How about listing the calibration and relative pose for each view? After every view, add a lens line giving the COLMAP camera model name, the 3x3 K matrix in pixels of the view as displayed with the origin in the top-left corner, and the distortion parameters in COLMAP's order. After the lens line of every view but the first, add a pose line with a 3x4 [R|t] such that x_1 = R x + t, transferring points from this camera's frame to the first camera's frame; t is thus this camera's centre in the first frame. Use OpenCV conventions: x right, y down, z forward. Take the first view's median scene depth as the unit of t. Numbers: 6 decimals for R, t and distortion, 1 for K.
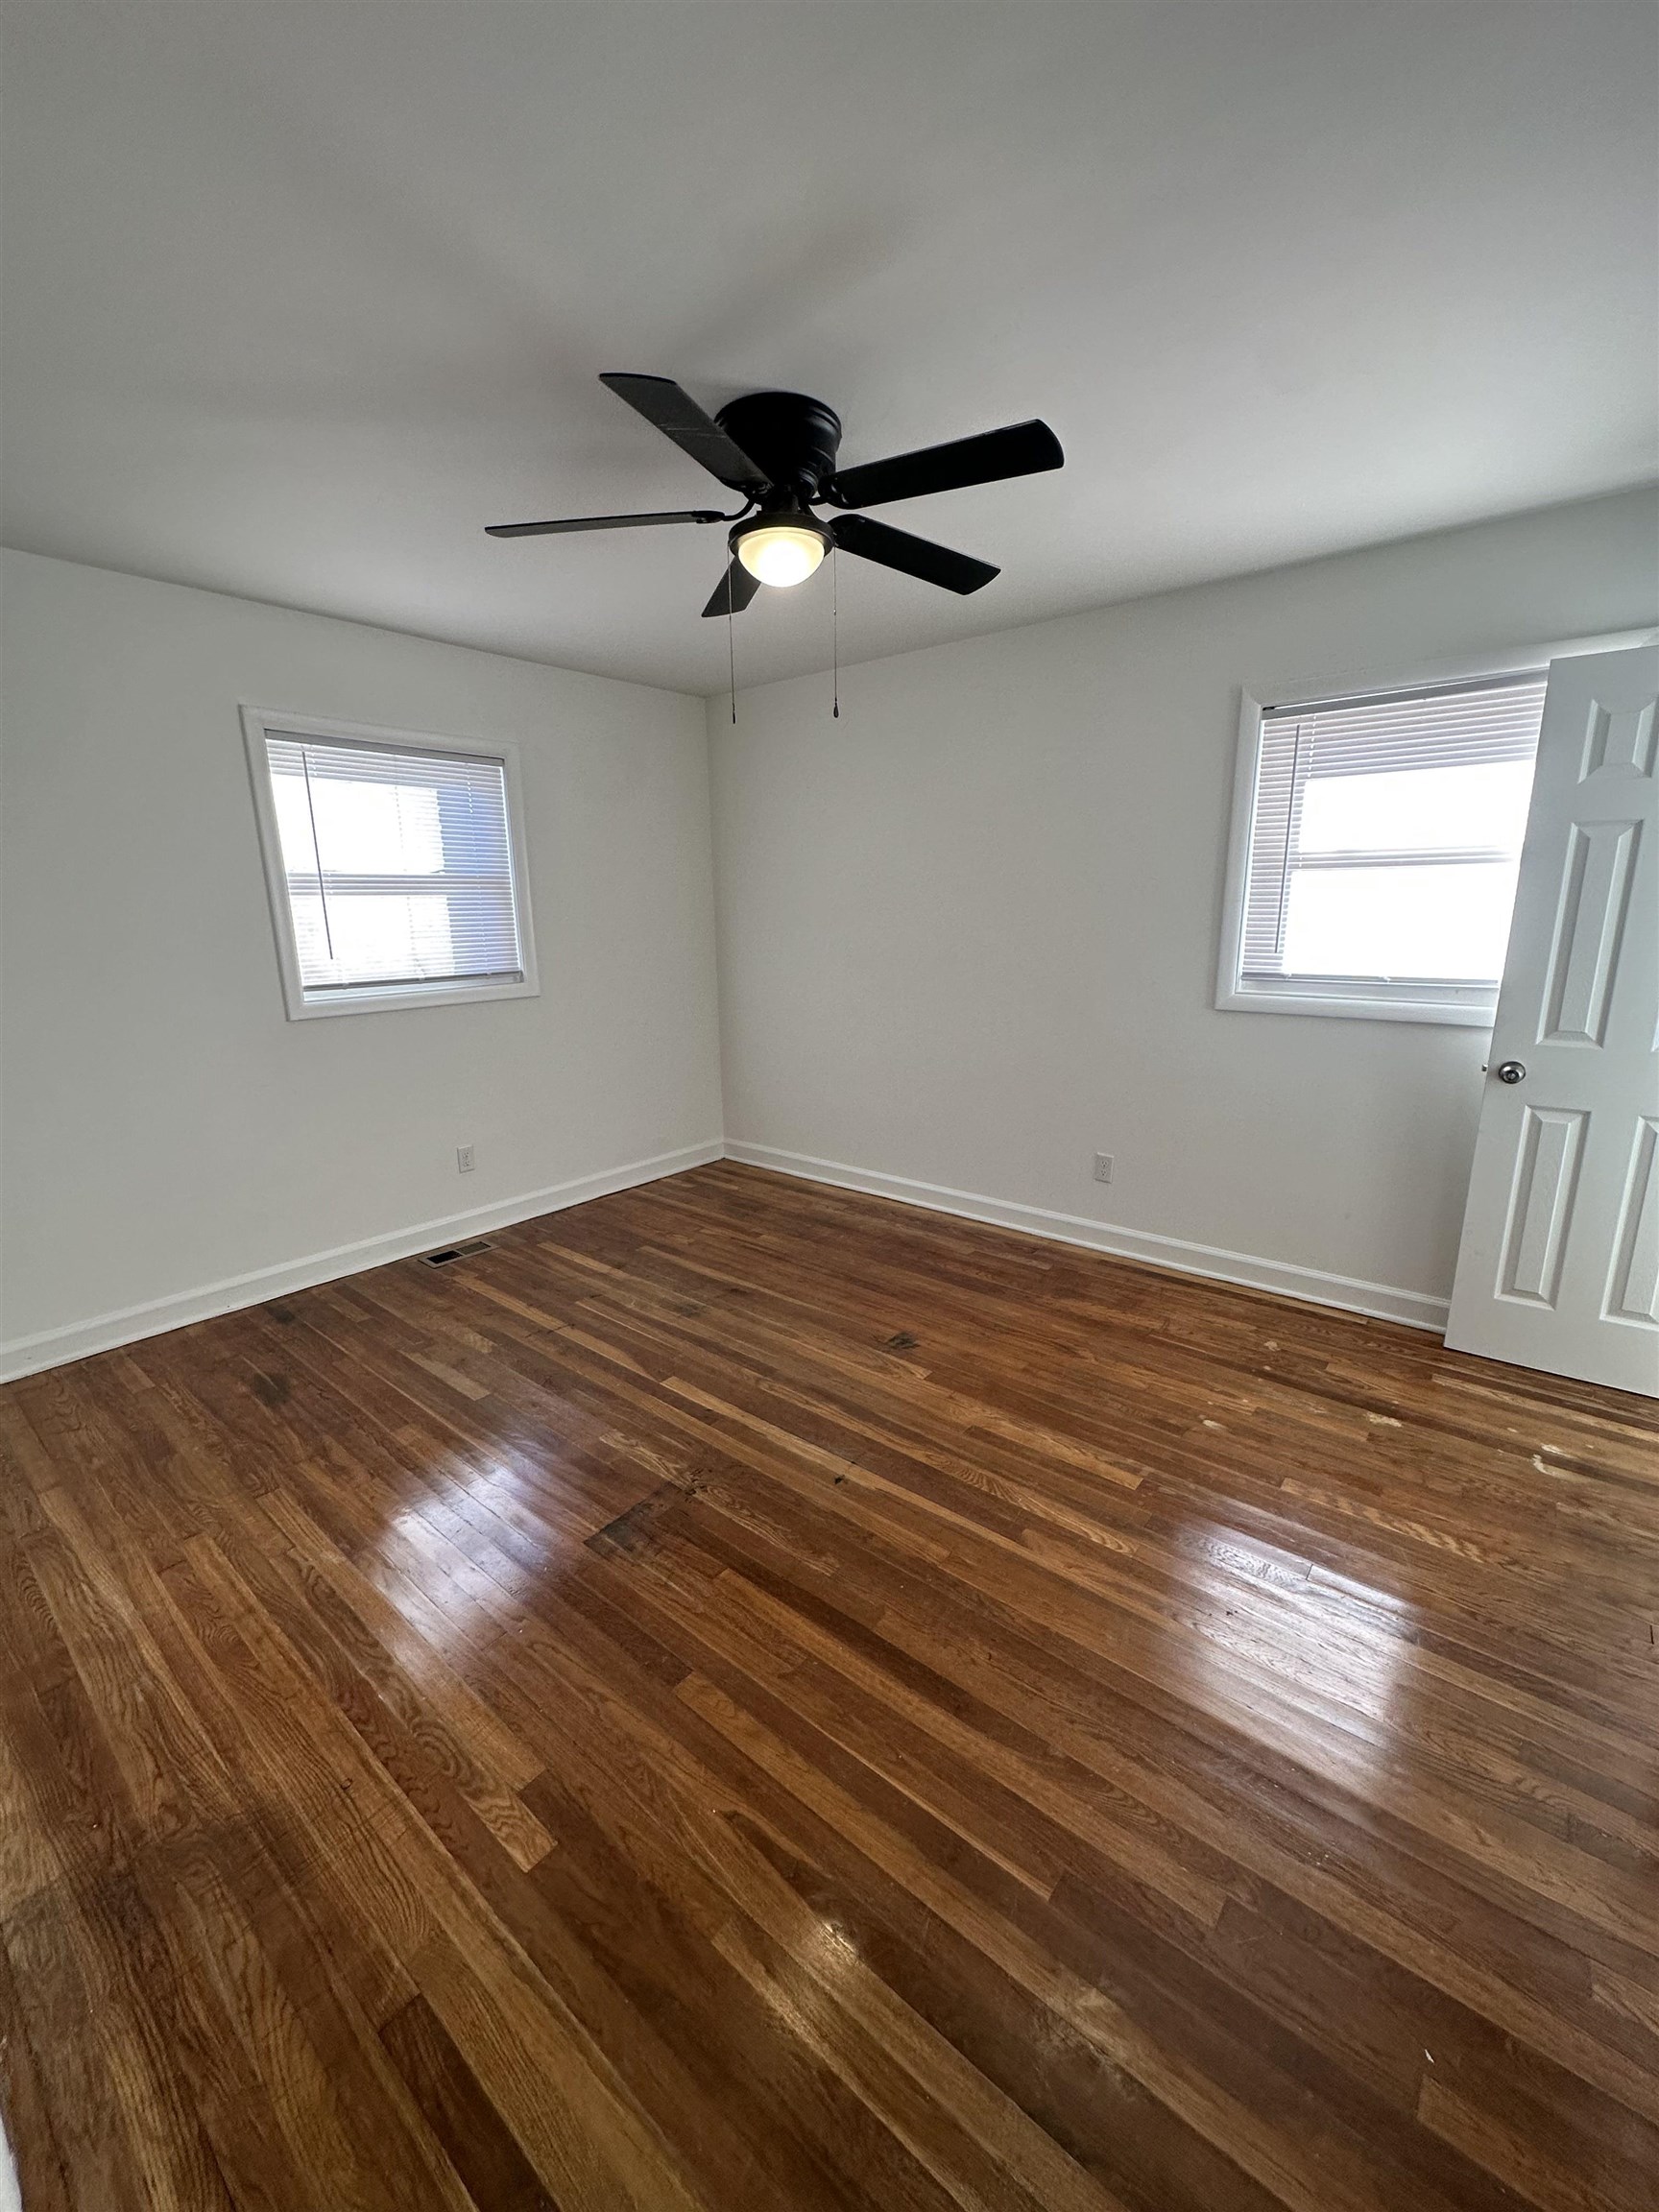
lens RADIAL K [[881.4, 0, 831.5], [0, 881.4, 1107.7], [0, 0, 1]] dist [-0.006936, 0.002159]
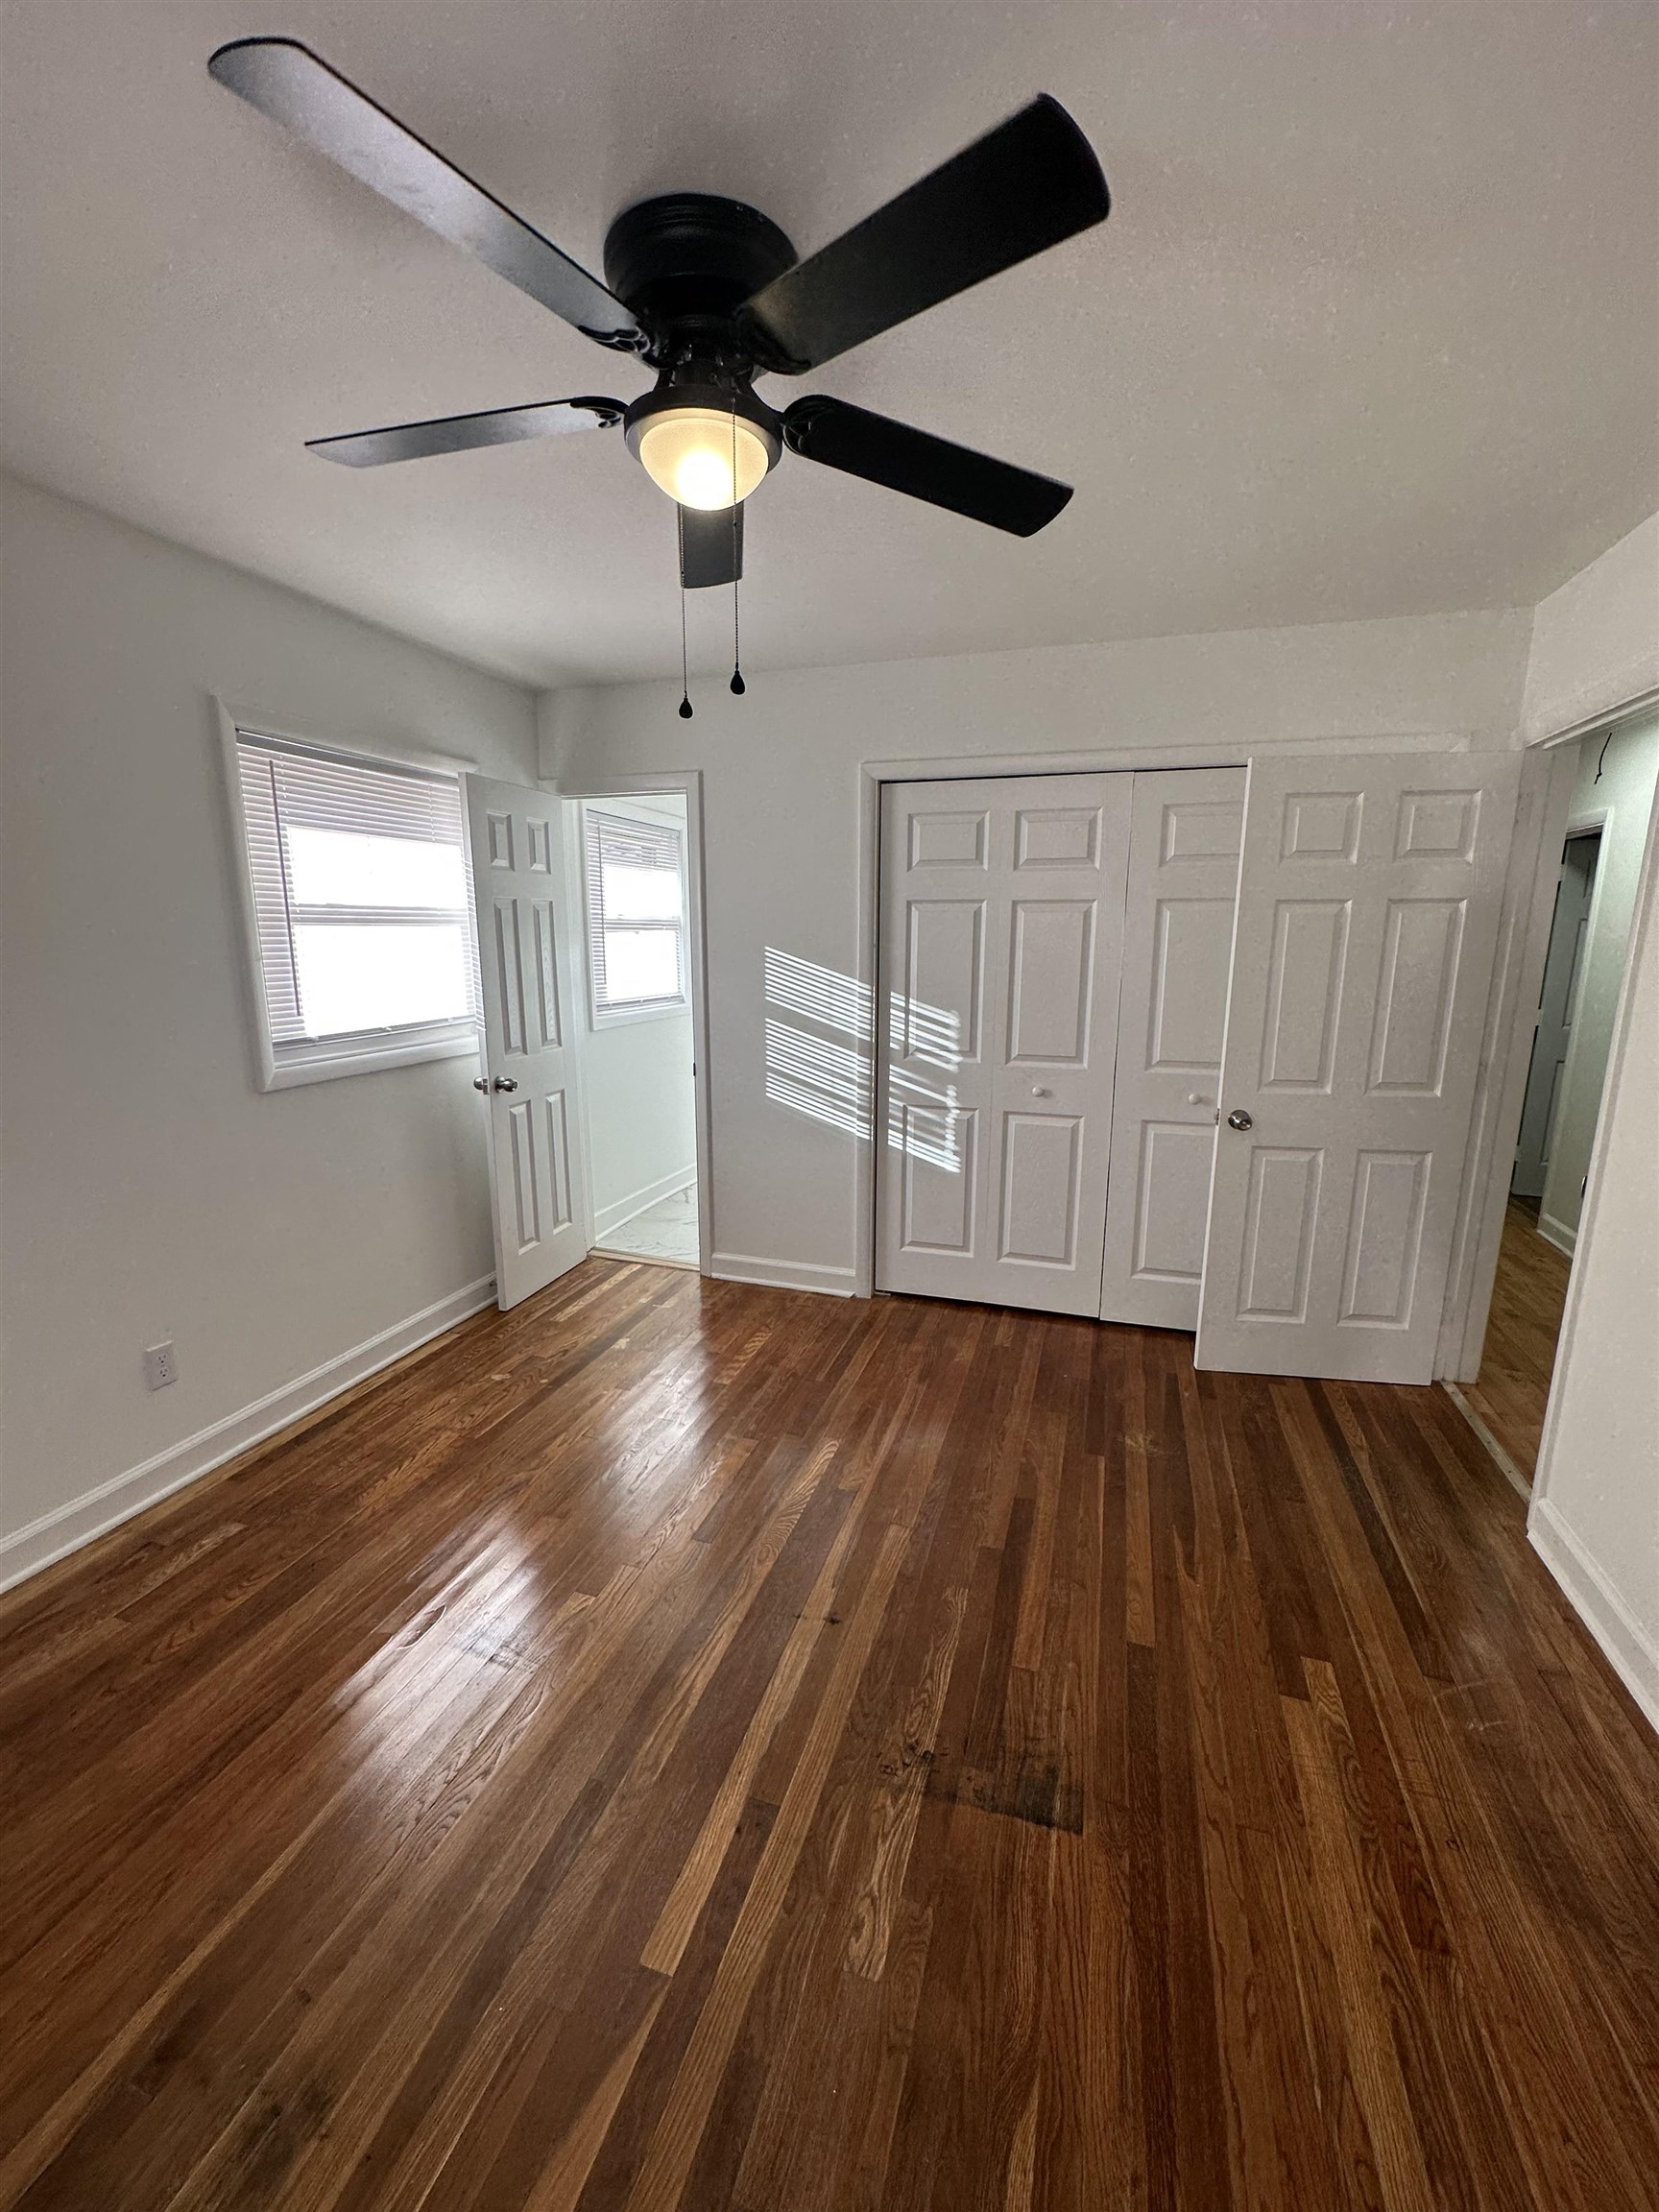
lens RADIAL K [[881.4, 0, 826.9], [0, 881.4, 1106.8], [0, 0, 1]] dist [-0.006936, 0.002159]
pose [[-0.363086, -0.172169, 0.915711, -0.597279], [0.212016, 0.941733, 0.261127, -0.244445], [-0.907313, 0.288957, -0.305428, 0.959338]]
